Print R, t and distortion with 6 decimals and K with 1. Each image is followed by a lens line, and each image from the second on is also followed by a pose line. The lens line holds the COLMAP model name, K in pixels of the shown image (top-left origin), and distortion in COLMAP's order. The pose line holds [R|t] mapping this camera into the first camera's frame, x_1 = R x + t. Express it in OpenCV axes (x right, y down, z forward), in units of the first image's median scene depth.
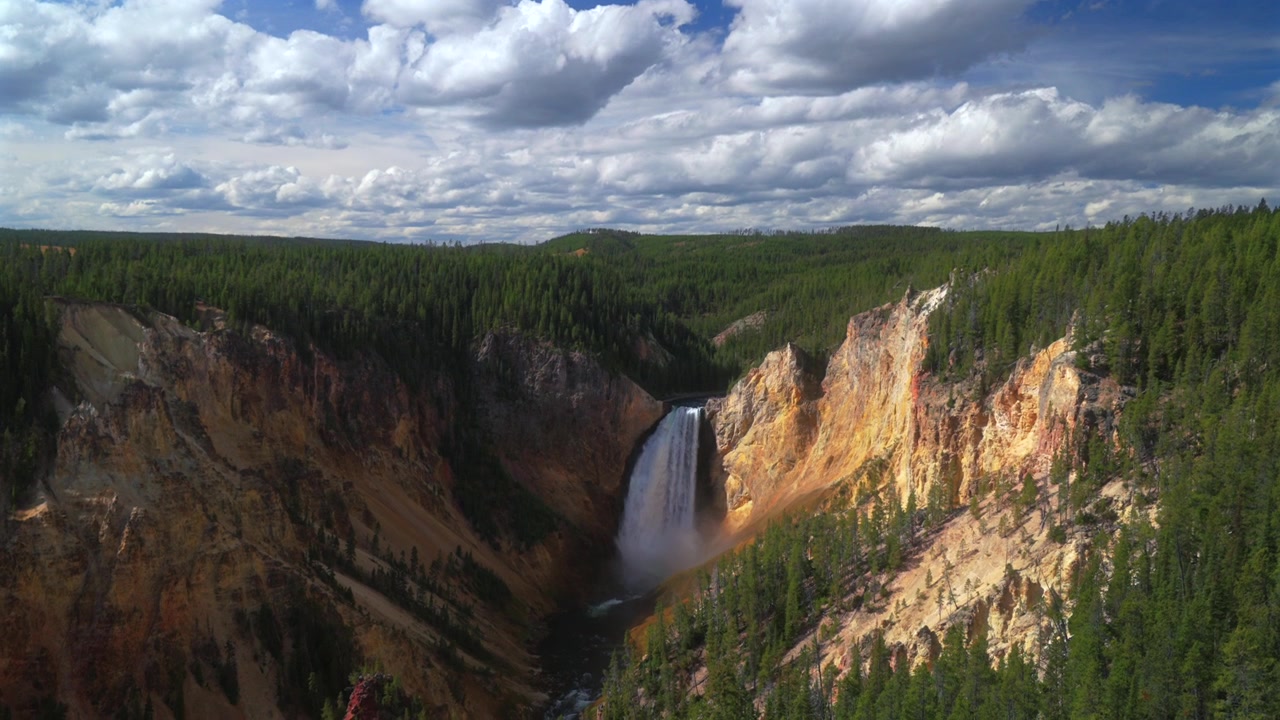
lens RADIAL K [[1045.7, 0, 642.1], [0, 1045.7, 361.4], [0, 0, 1]] dist [0.009174, -0.040624]
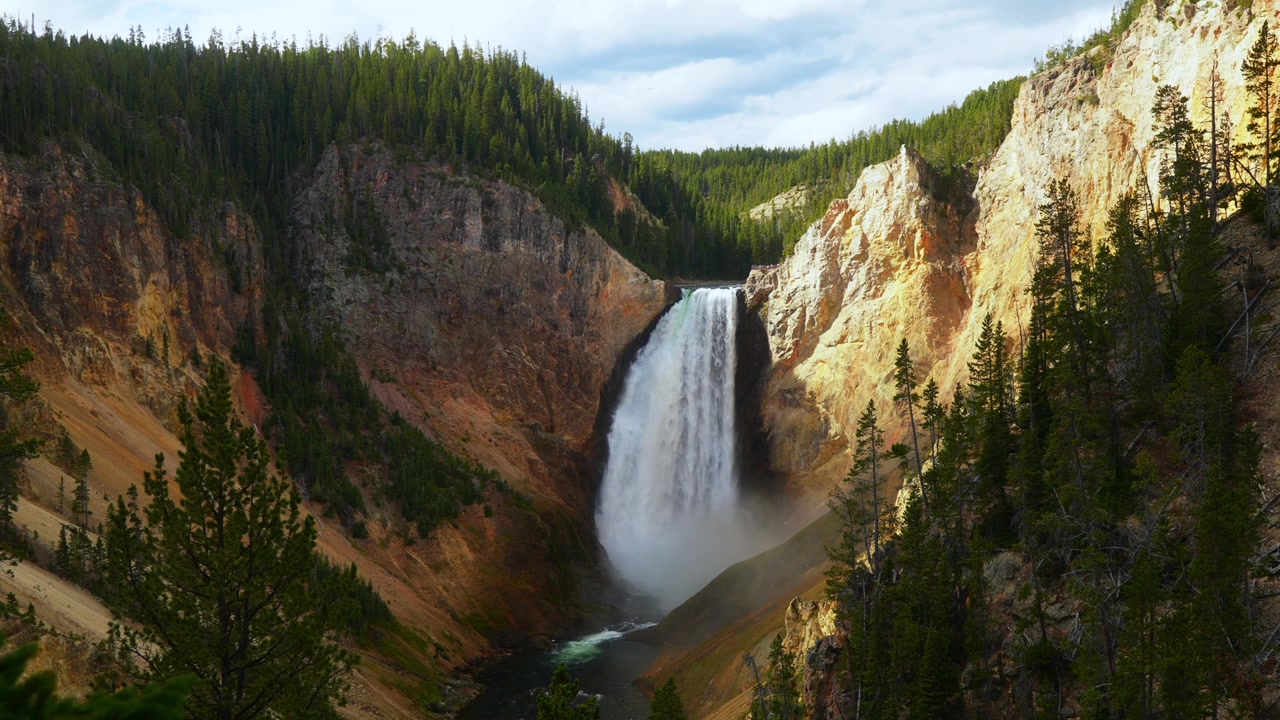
lens RADIAL K [[1470.8, 0, 674.4], [0, 1470.8, 364.3], [0, 0, 1]] dist [-0.001583, 0.001408]
pose [[0.995974, -0.040477, 0.079988, -0.045465], [0.043146, 0.998559, -0.031923, 0.129344], [-0.078580, 0.035246, 0.996285, 0.313378]]
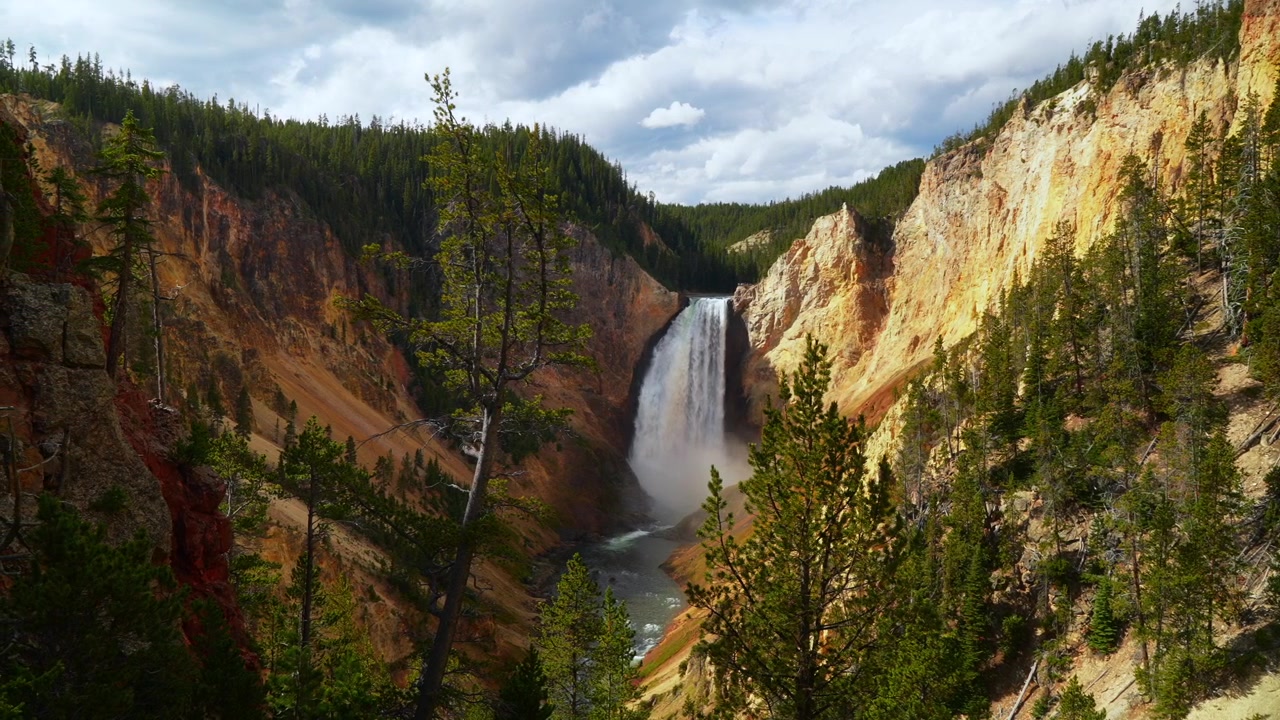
lens RADIAL K [[992.3, 0, 649.7], [0, 992.3, 360.3], [0, 0, 1]] dist [-0.032721, 0.044213]
pose [[0.997797, -0.021156, 0.062881, -0.060409], [0.022540, 0.999517, -0.021377, 0.128374], [-0.062399, 0.022748, 0.997792, 0.324425]]
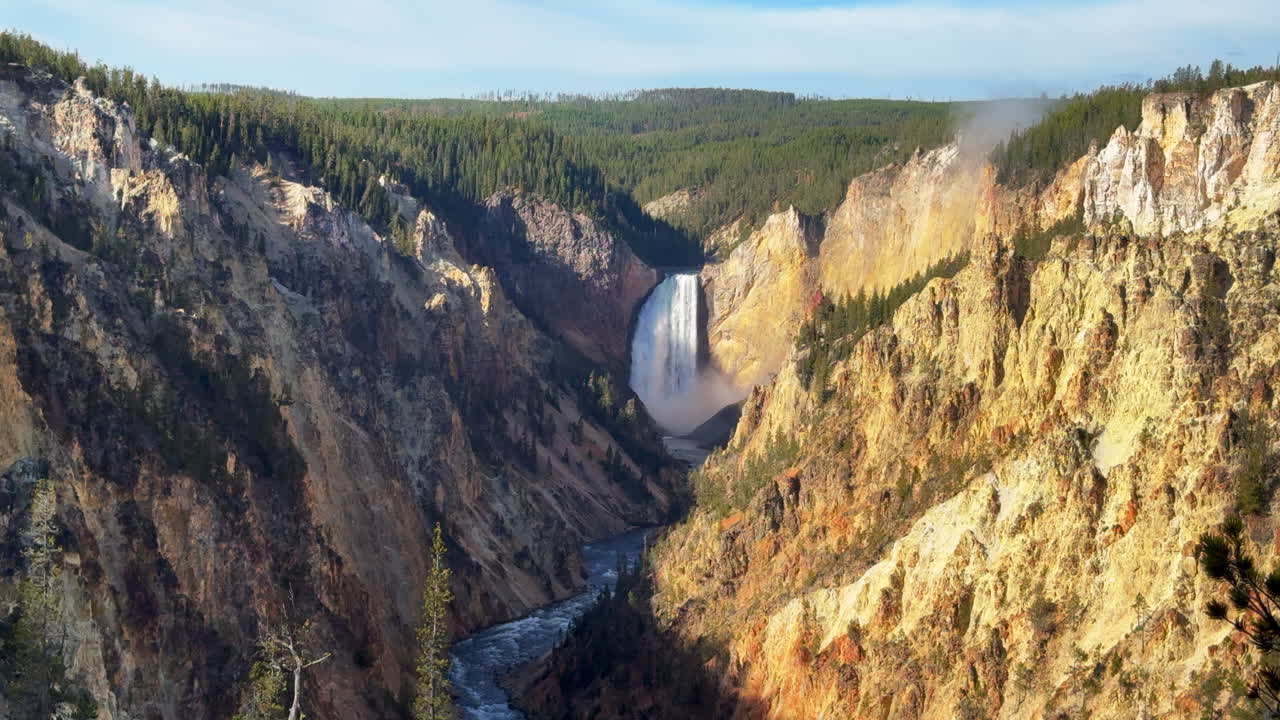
lens RADIAL K [[2350.7, 0, 646.1], [0, 2350.7, 361.2], [0, 0, 1]] dist [0.274703, 0.118504]
pose [[0.963708, -0.015859, 0.266487, -0.707007], [0.018784, 0.999788, -0.008433, 0.174988], [-0.266297, 0.013133, 0.963801, -1.359603]]
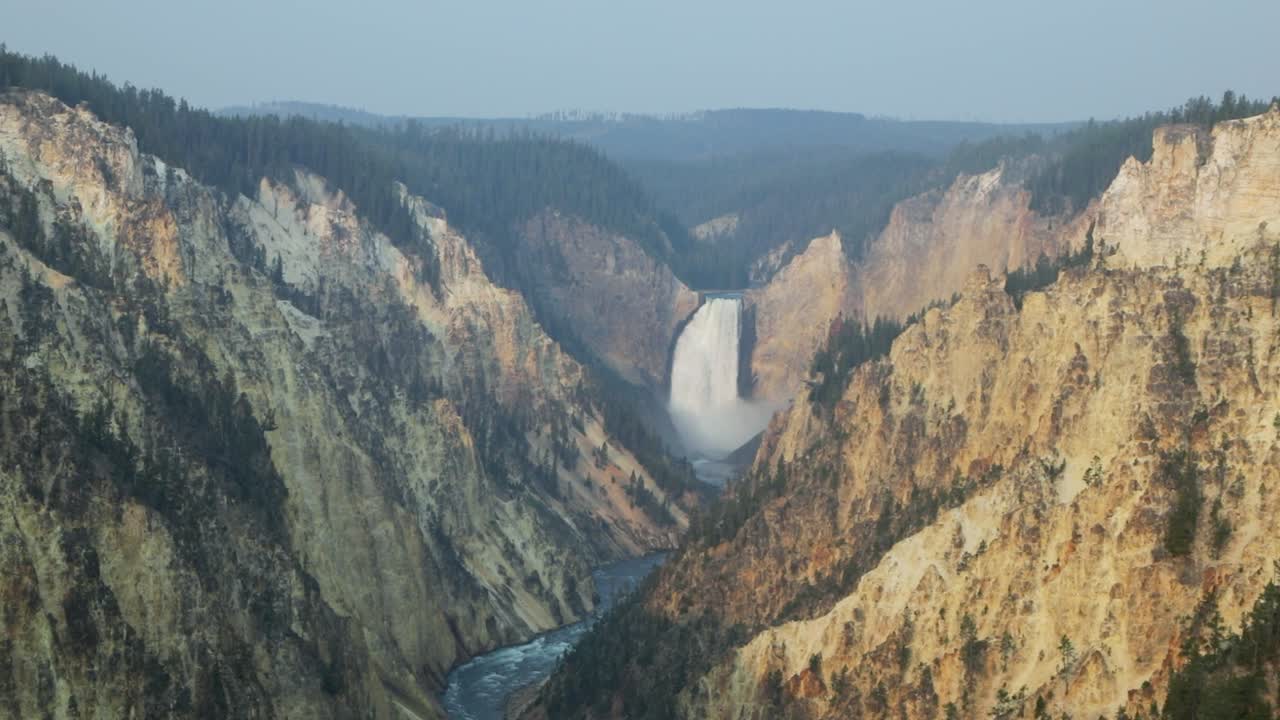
lens RADIAL K [[2350.7, 0, 646.1], [0, 2350.7, 361.2], [0, 0, 1]] dist [0.274703, 0.118504]
pose [[0.973187, -0.004051, 0.229978, -0.654593], [0.008012, 0.999835, -0.016293, 0.169614], [-0.229874, 0.017699, 0.973060, -1.374664]]
